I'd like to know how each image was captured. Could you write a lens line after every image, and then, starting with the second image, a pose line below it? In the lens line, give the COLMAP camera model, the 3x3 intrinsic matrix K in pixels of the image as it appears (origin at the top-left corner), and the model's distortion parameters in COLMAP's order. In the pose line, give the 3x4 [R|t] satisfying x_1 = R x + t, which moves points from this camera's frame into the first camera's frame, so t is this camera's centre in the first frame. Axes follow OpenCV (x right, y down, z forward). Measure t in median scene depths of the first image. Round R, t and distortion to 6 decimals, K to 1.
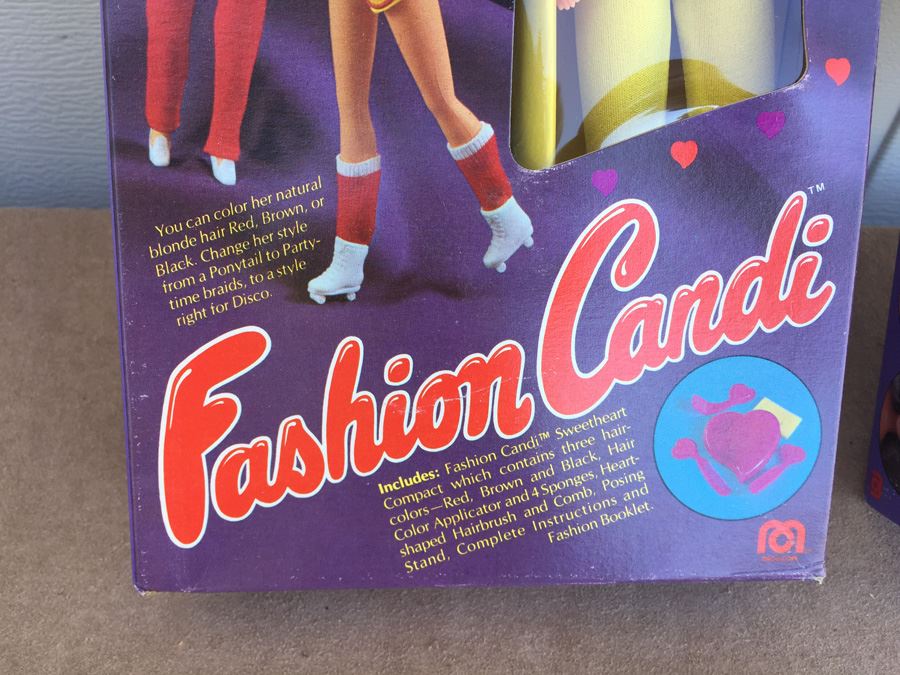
lens RADIAL K [[764.0, 0, 450.0], [0, 764.0, 337.5], [0, 0, 1]] dist [0.039573, -0.101700]
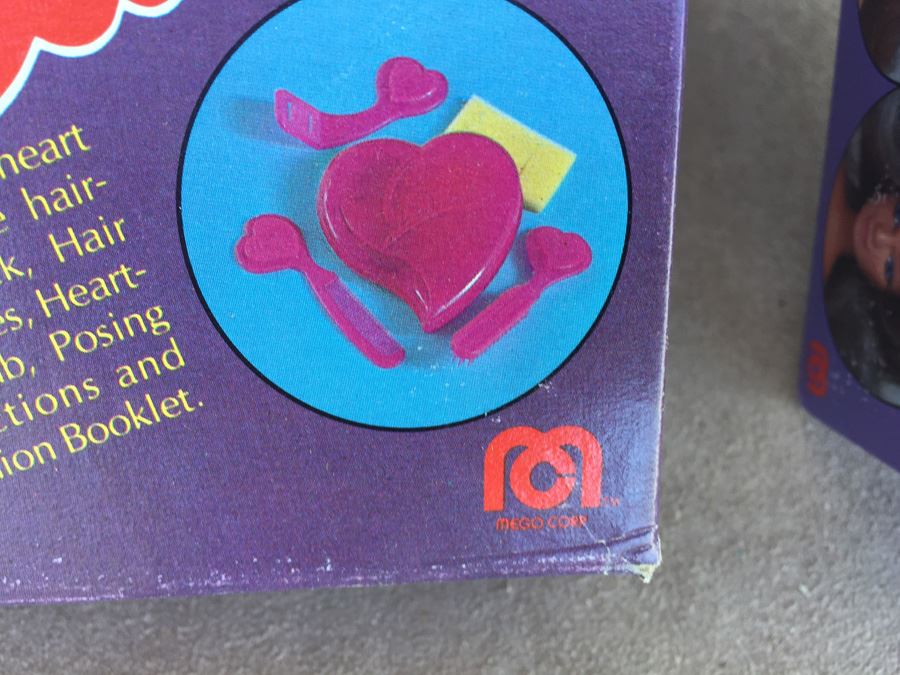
lens RADIAL K [[839.5, 0, 450.0], [0, 839.5, 337.5], [0, 0, 1]] dist [0.060047, -0.155501]
pose [[0.999153, -0.022233, 0.034628, 0.320477], [0.019821, 0.997455, 0.068495, 0.138961], [-0.036063, -0.067751, 0.997050, 0.493130]]
